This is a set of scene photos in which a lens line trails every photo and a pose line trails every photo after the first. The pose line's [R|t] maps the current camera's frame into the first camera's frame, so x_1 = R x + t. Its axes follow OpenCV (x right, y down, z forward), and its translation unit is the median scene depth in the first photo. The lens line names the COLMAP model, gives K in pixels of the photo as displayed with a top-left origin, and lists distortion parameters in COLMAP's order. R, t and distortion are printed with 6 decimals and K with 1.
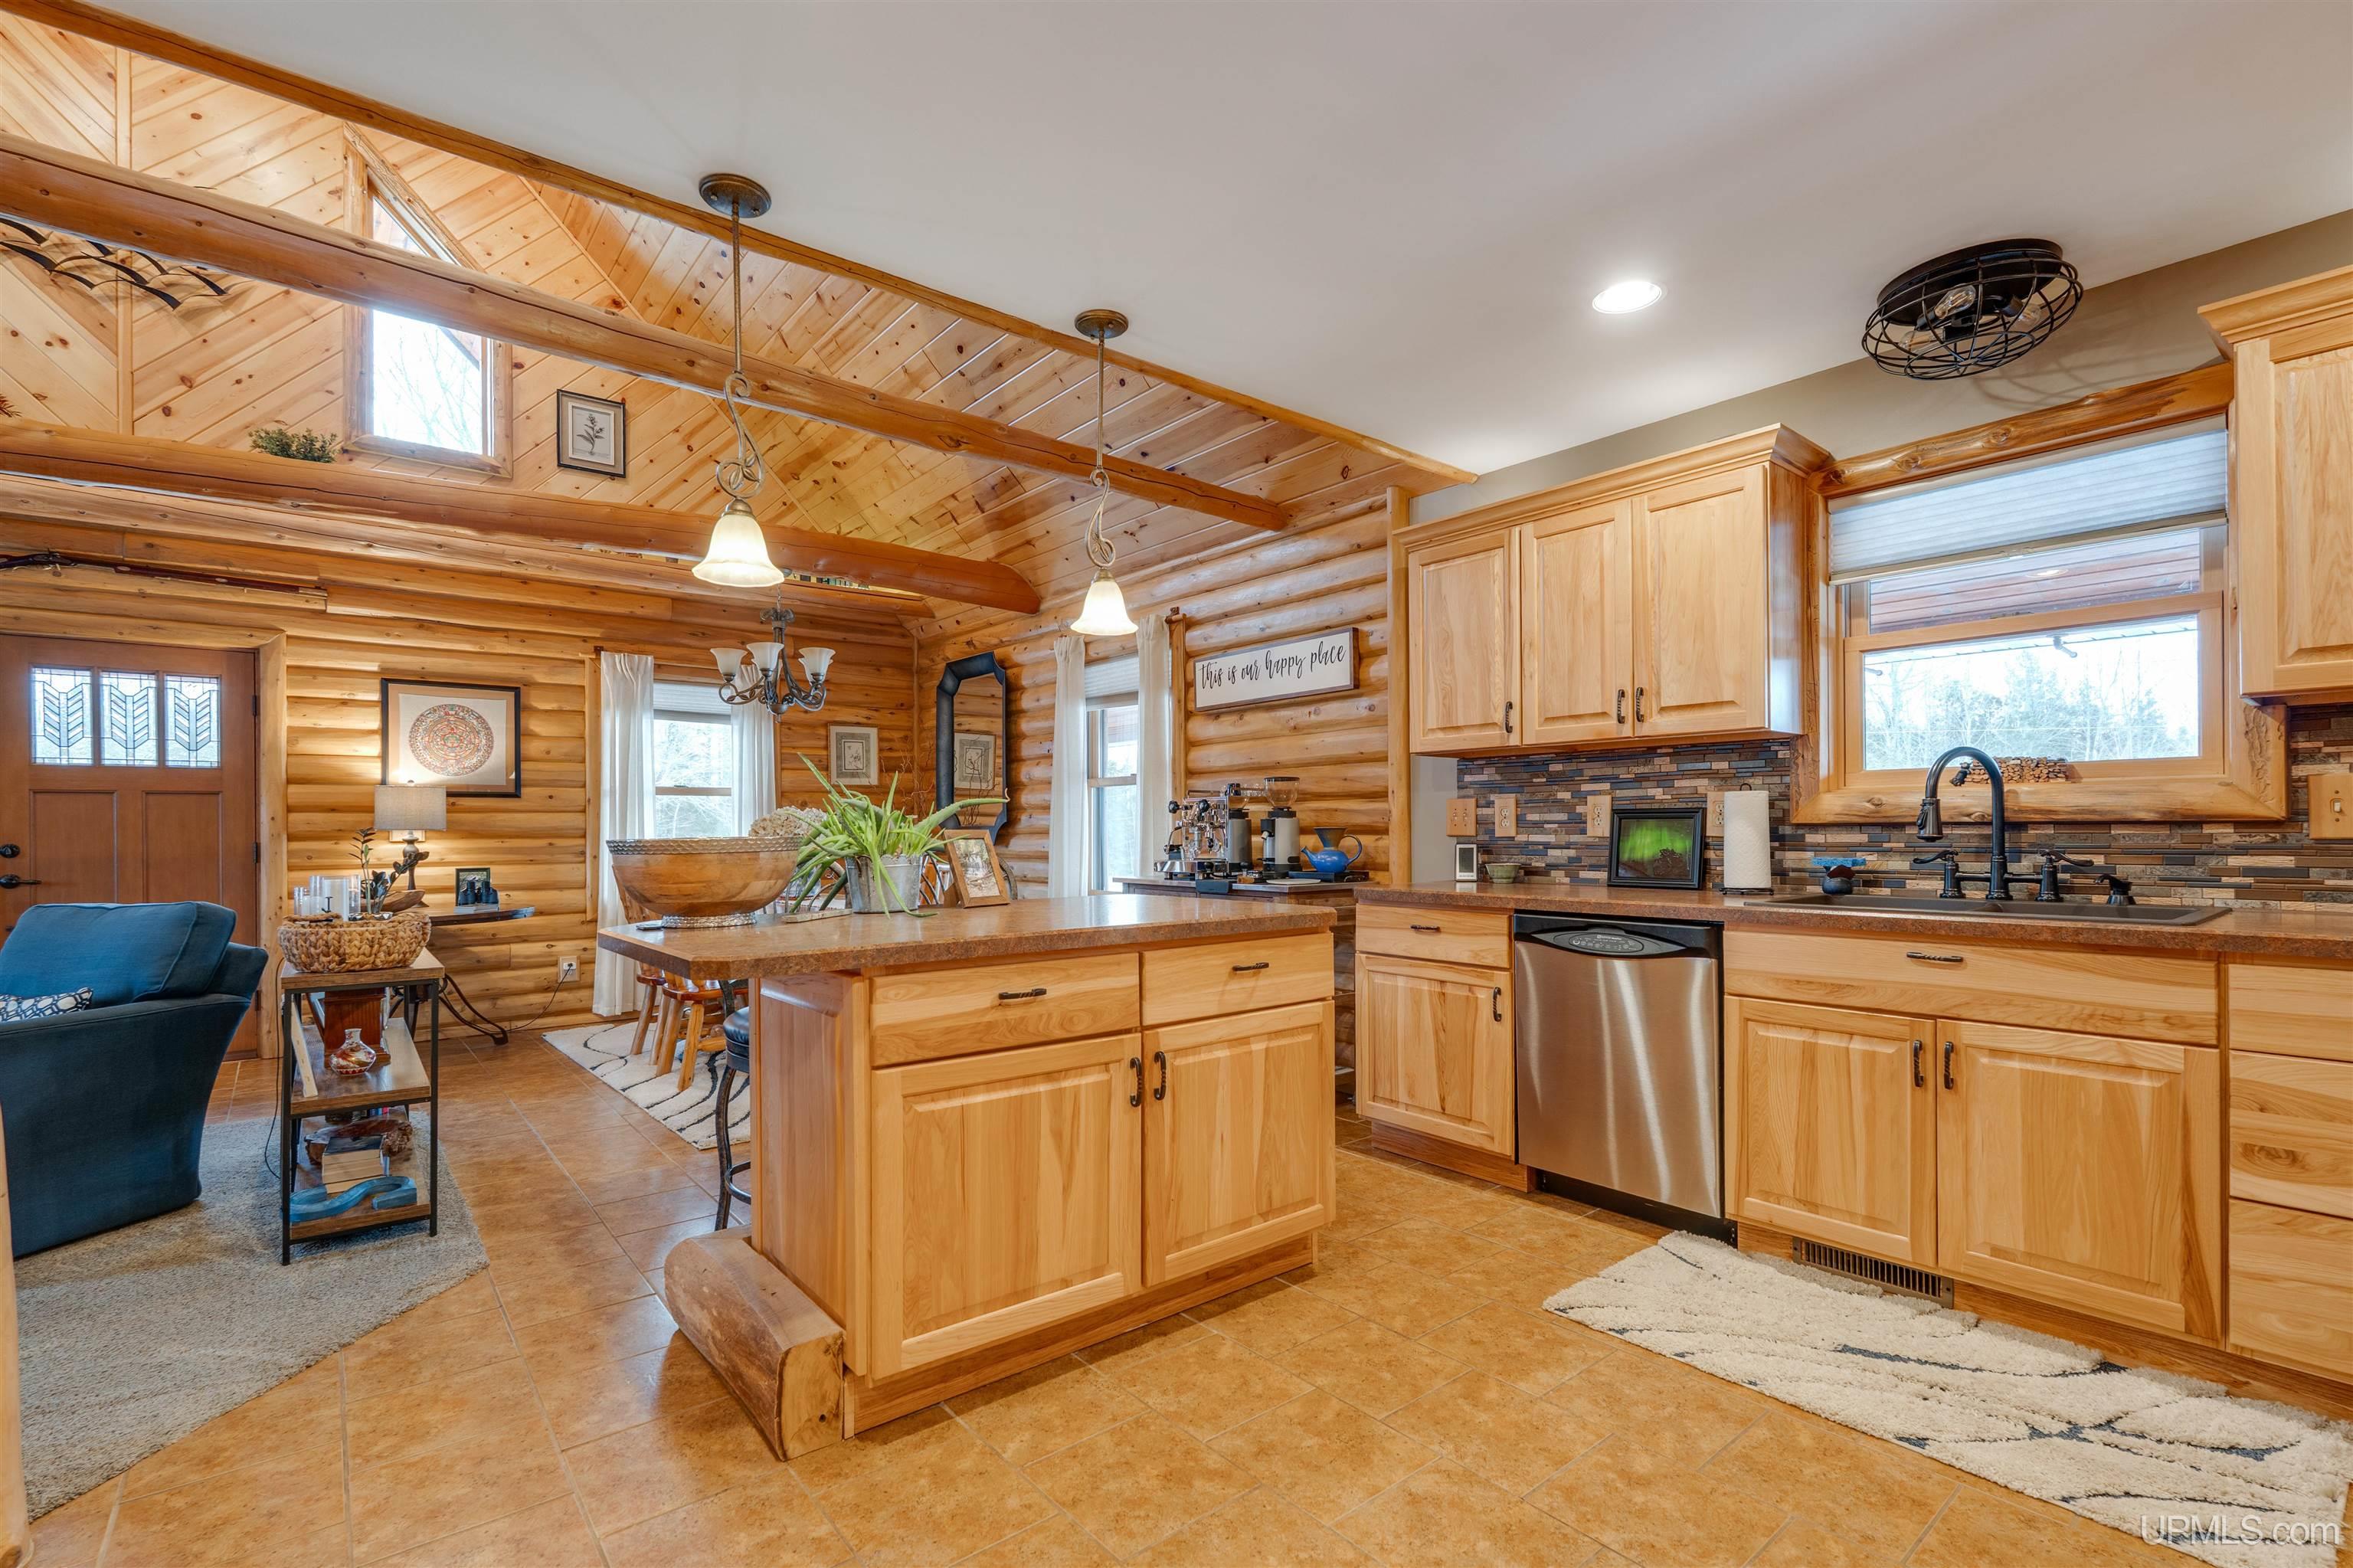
lens RADIAL K [[1060.5, 0, 1170.3], [0, 1060.5, 826.1], [0, 0, 1]] dist [-0.009600, 0.002489]
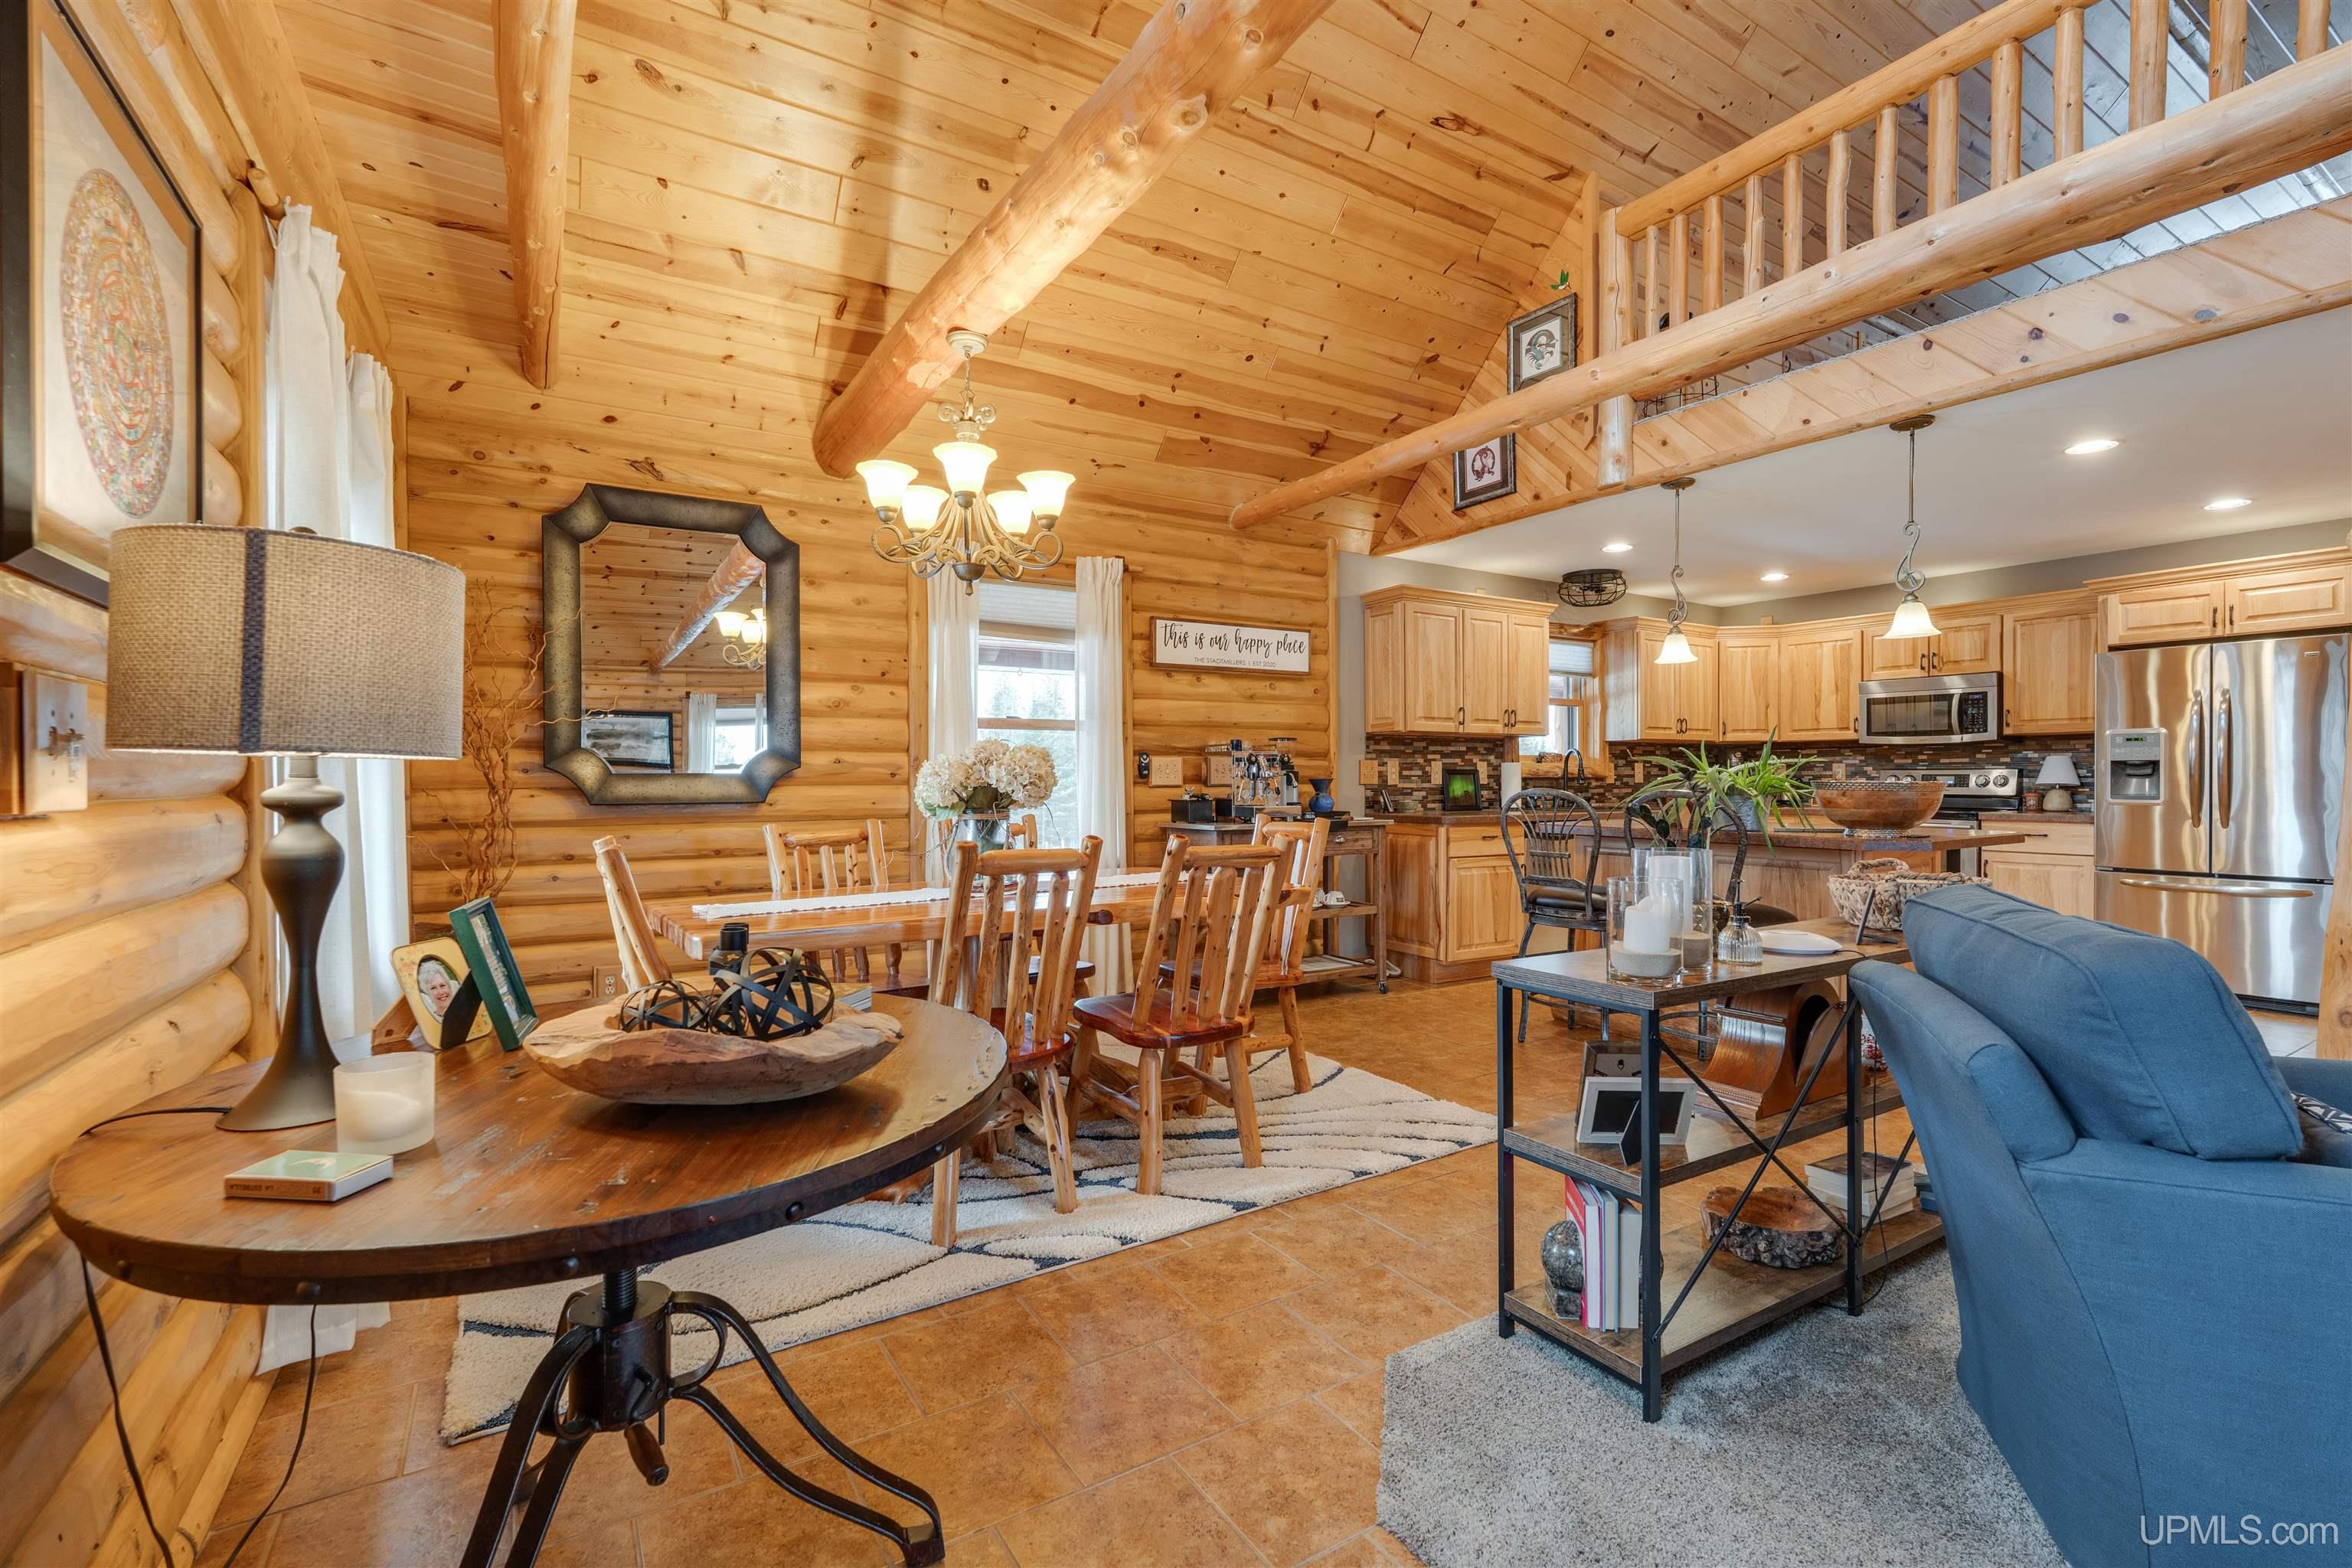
lens RADIAL K [[1024.6, 0, 1171.3], [0, 1024.6, 784.5], [0, 0, 1]] dist [-0.006861, 0.000890]
pose [[0.135167, 0.002115, 0.990821, -1.080035], [-0.001749, 0.999997, -0.001896, 0.011247], [-0.990821, -0.001477, 0.135170, 0.945052]]
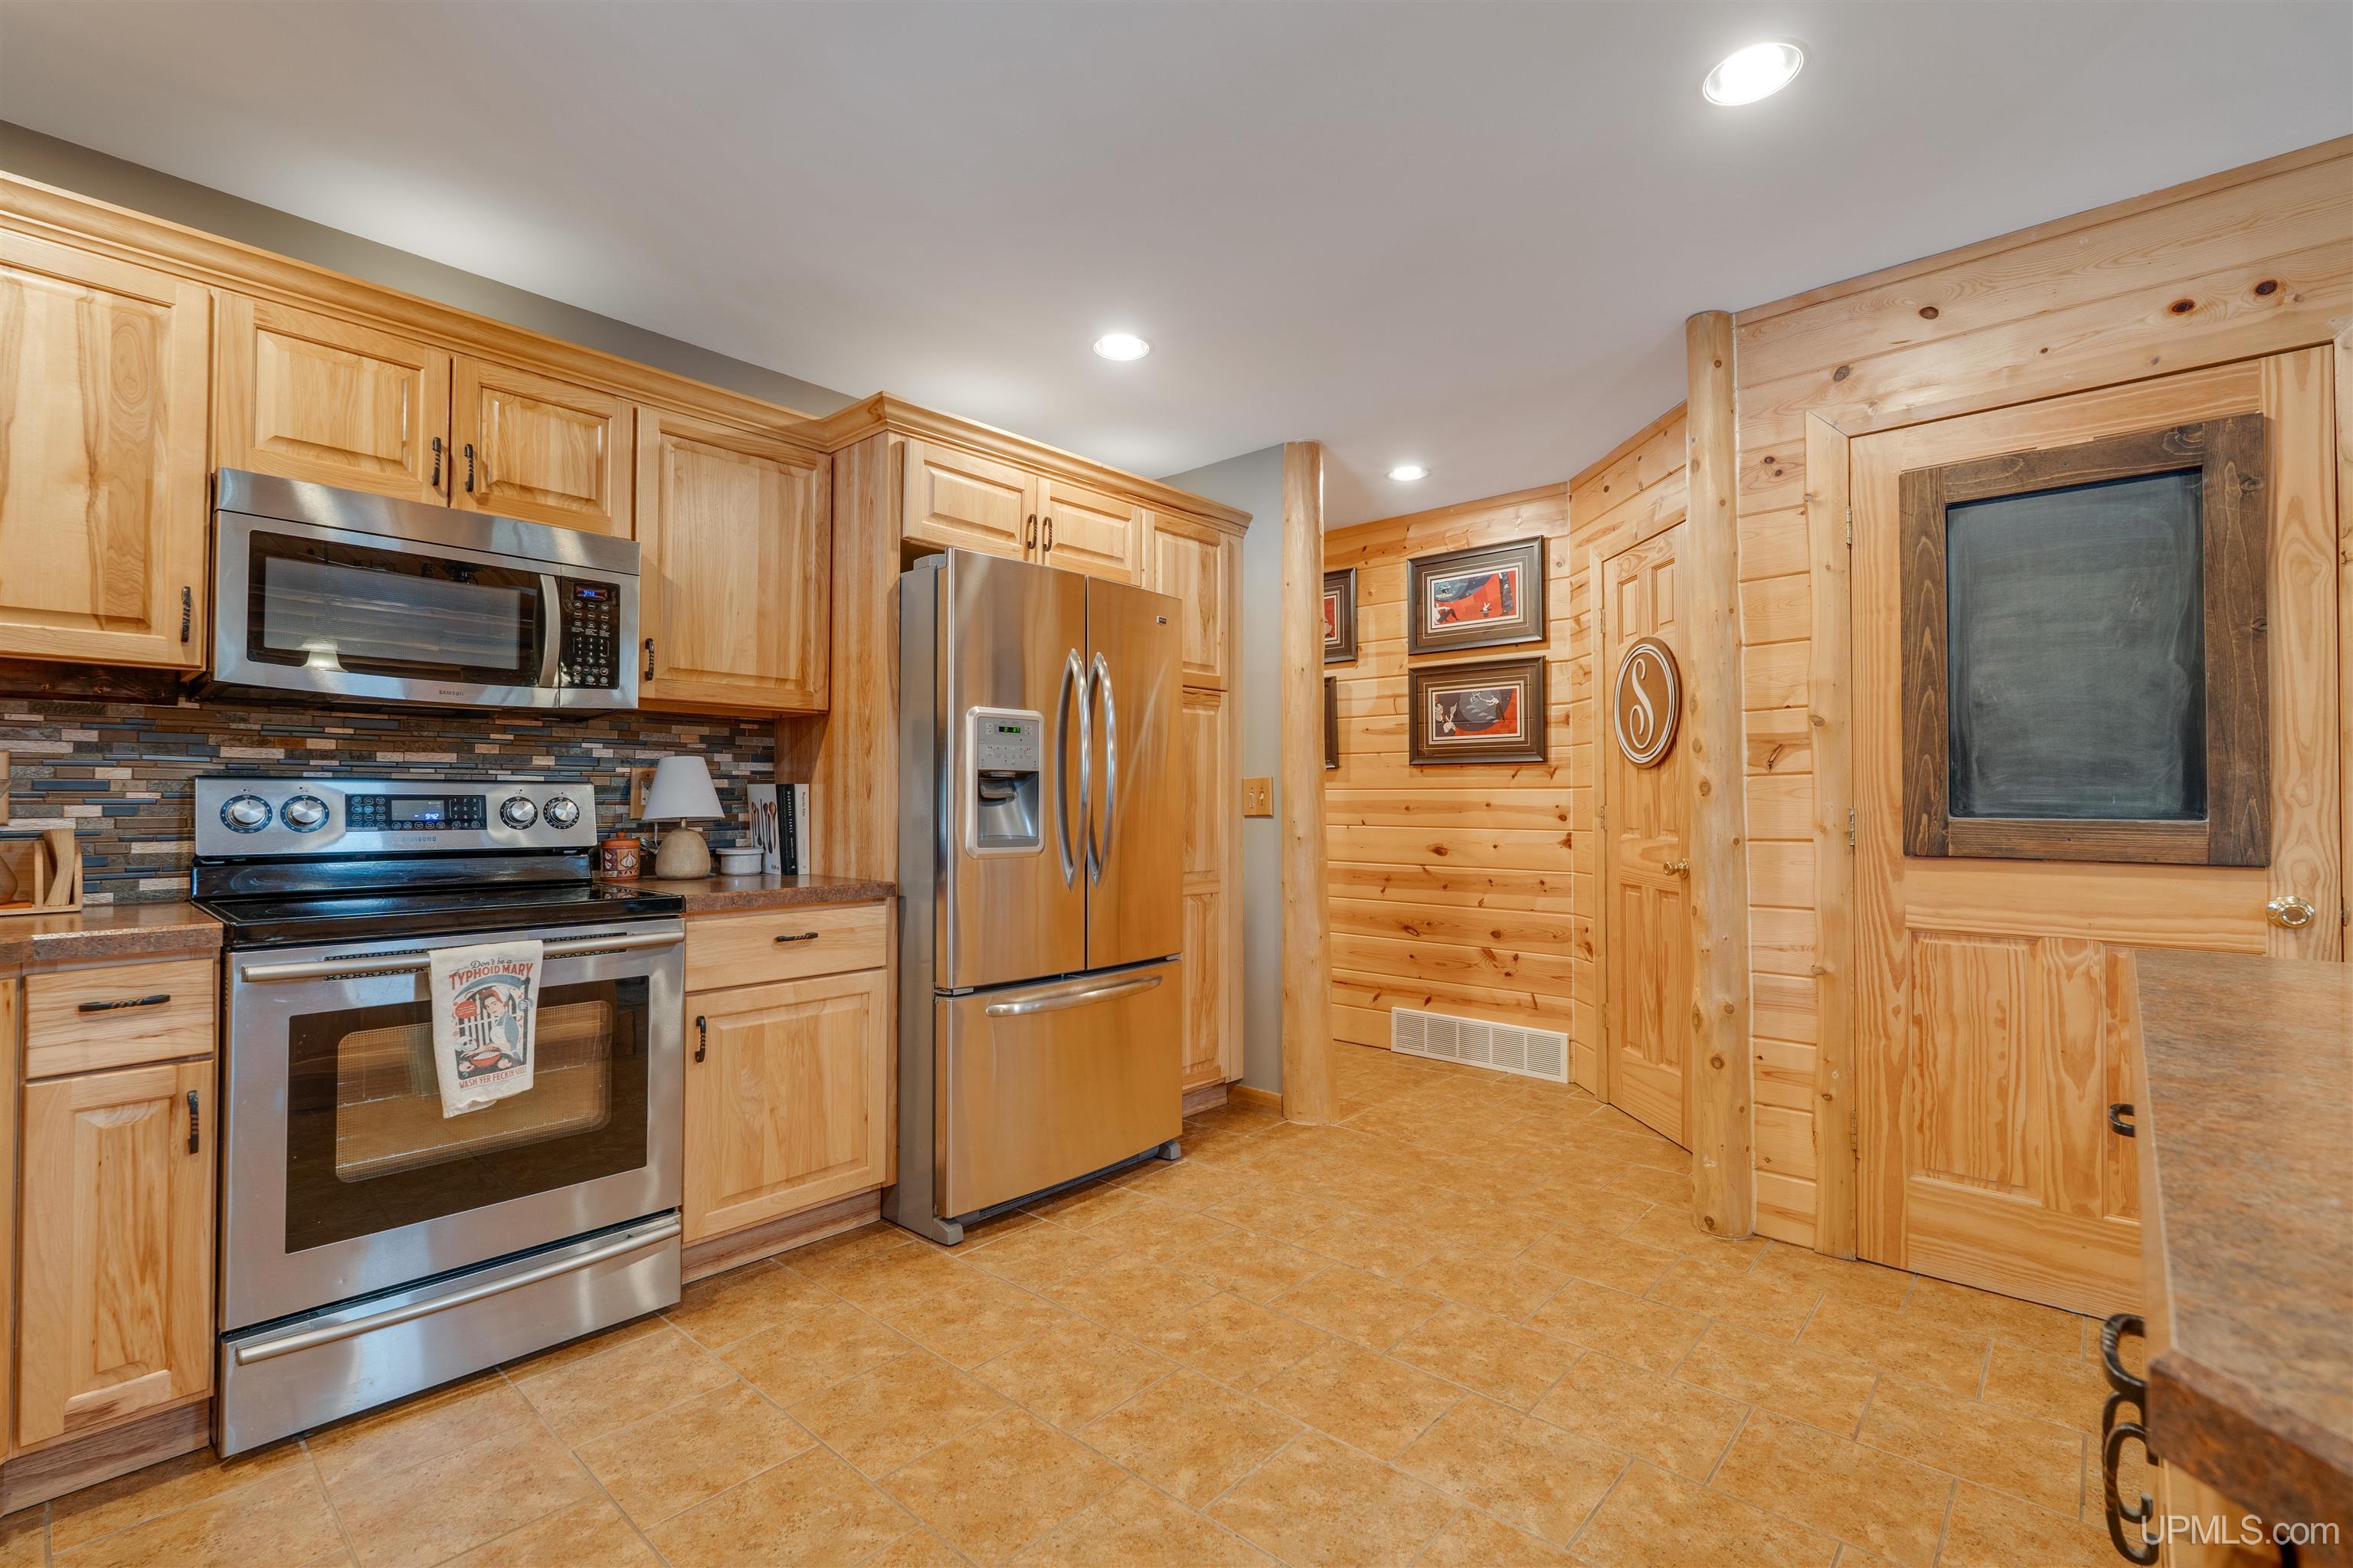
lens RADIAL K [[1025.1, 0, 1170.9], [0, 1025.1, 789.9], [0, 0, 1]] dist [-0.006861, 0.000890]
pose [[-0.990271, 0.004223, -0.139085, 0.174850], [0.006457, 0.999857, -0.015612, 0.000966], [0.138999, -0.016358, -0.990157, 0.630025]]
